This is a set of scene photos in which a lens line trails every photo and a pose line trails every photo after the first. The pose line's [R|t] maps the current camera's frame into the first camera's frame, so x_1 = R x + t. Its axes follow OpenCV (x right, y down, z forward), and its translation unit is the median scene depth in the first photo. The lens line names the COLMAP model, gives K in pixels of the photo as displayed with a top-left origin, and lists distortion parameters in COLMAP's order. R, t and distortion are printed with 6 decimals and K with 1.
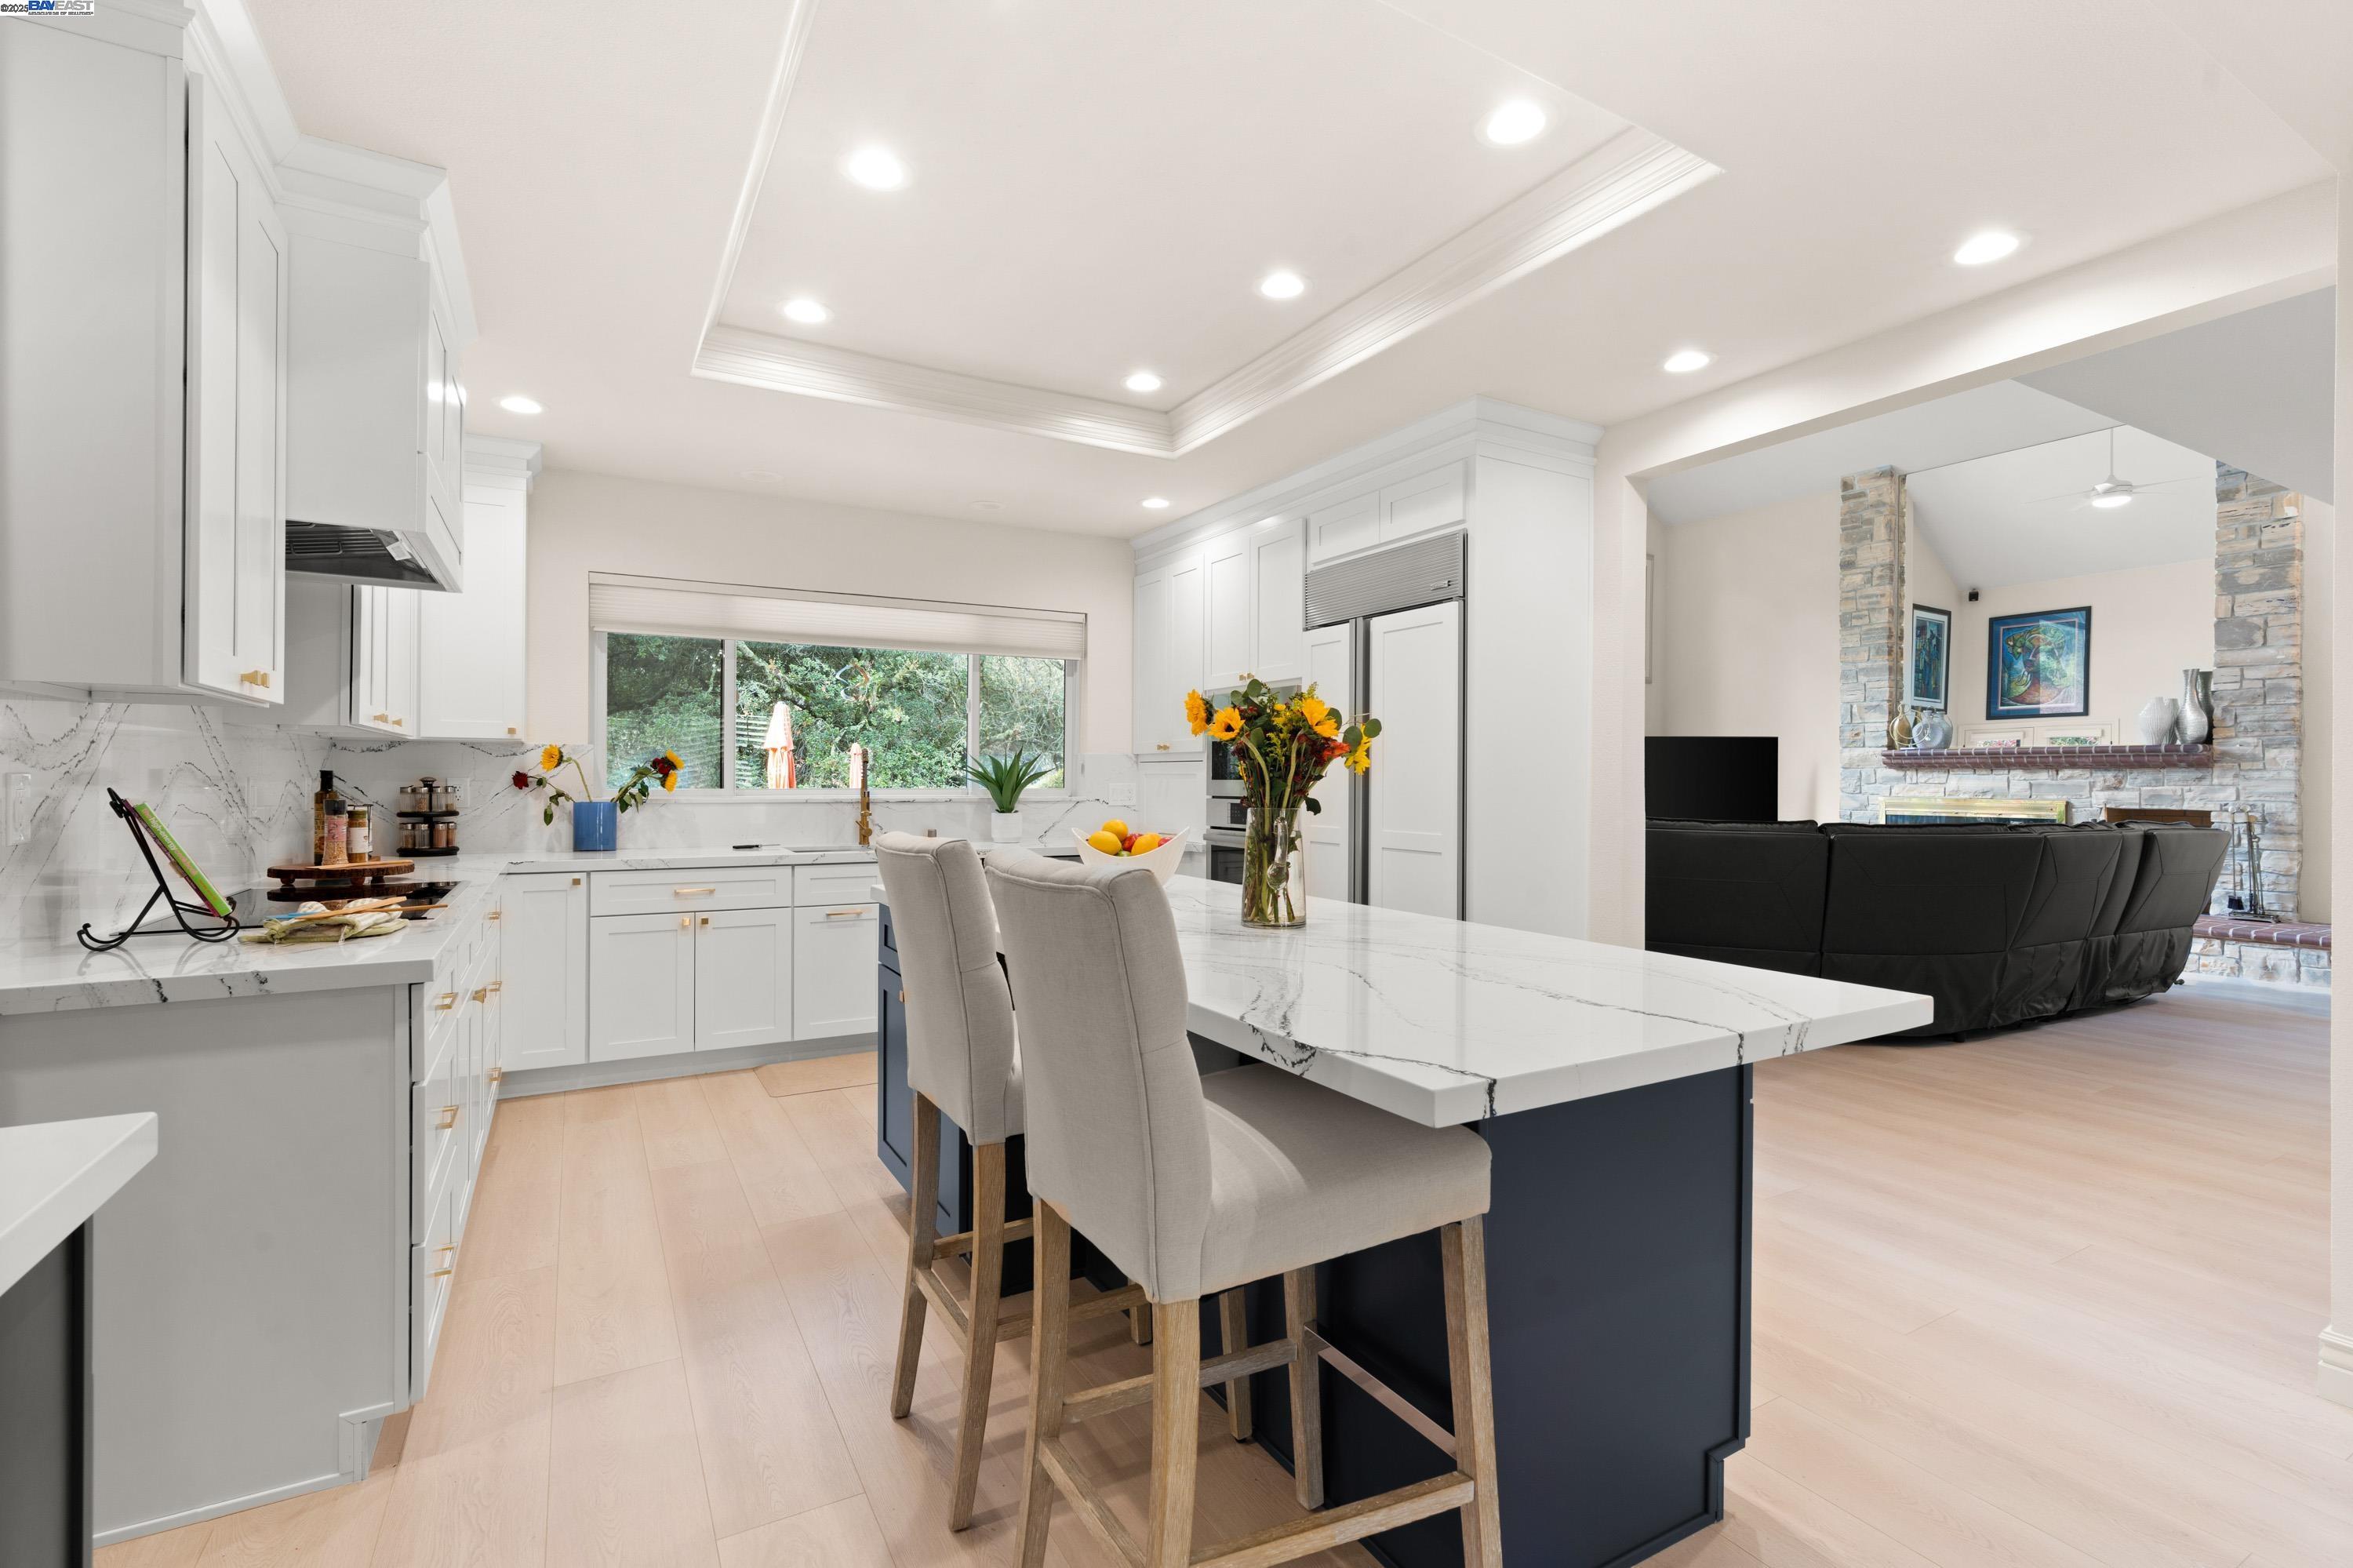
lens RADIAL K [[1071.4, 0, 1171.6], [0, 1071.4, 782.8], [0, 0, 1]] dist [-0.011033, 0.002166]
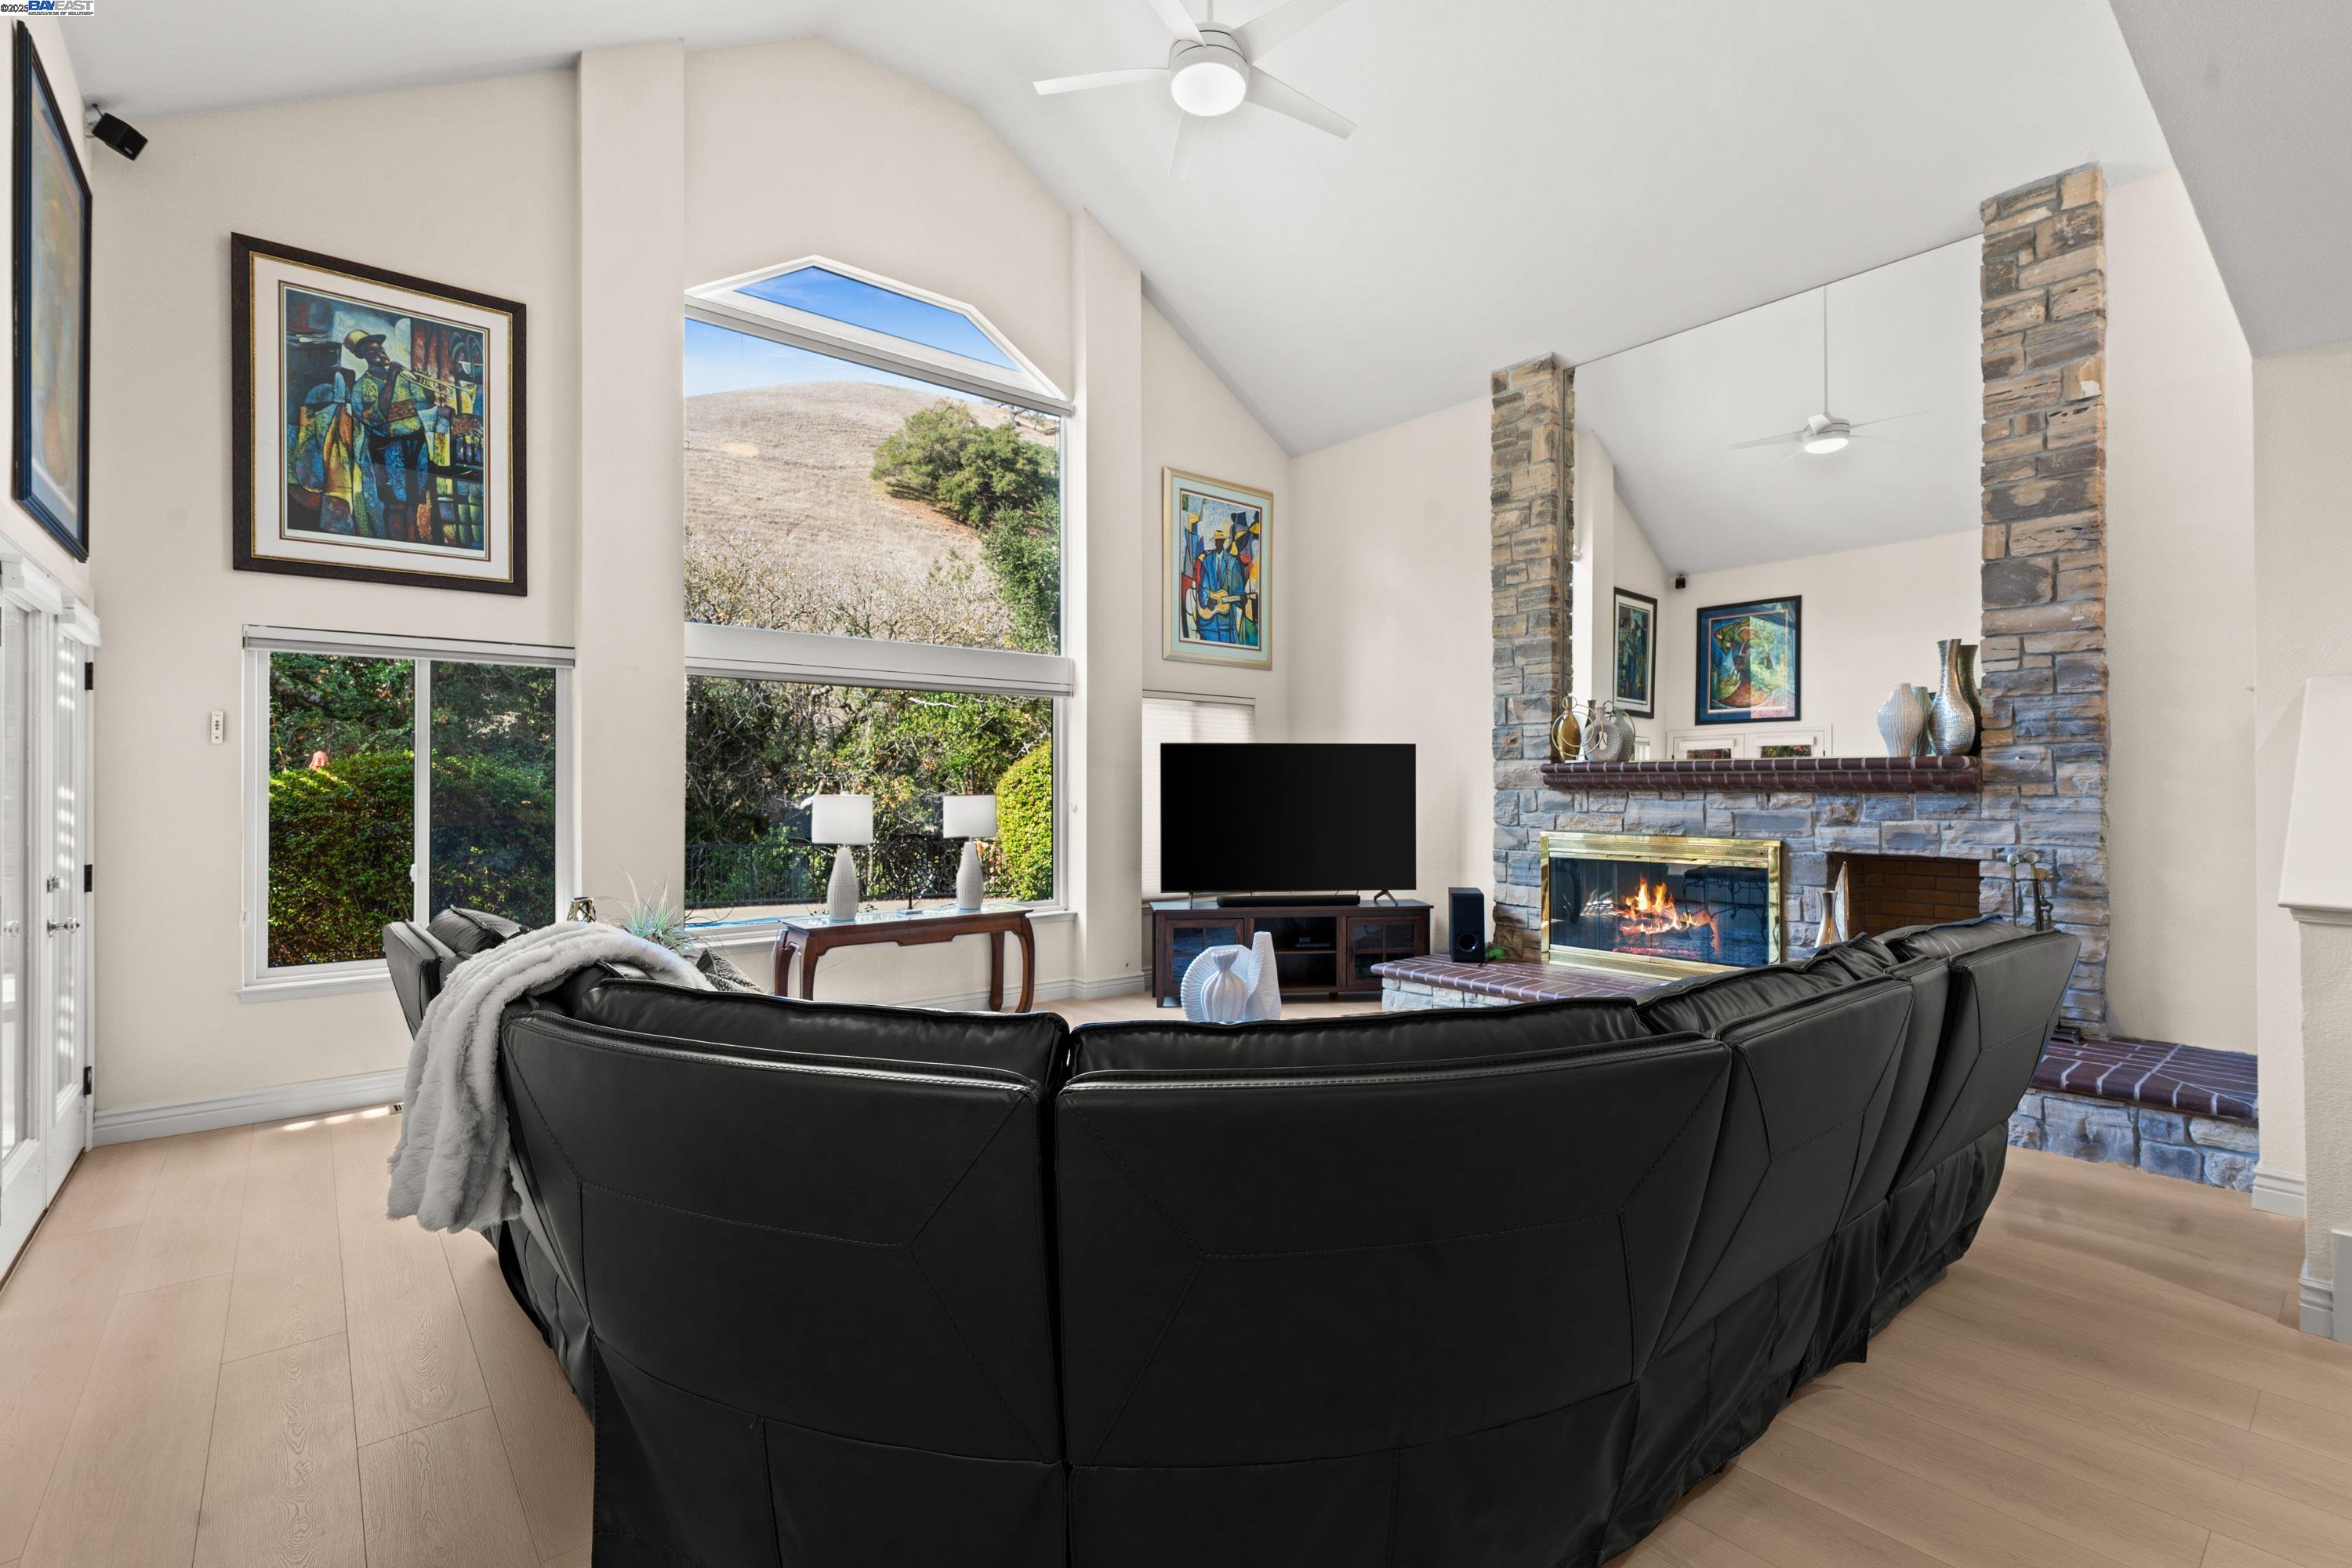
lens RADIAL K [[1070.9, 0, 1180.2], [0, 1070.9, 782.5], [0, 0, 1]] dist [-0.011033, 0.002166]
pose [[0.981976, -0.004162, 0.188961, 0.298497], [0.005664, 0.999957, -0.007408, -0.014203], [-0.188922, 0.008344, 0.981957, 0.358191]]
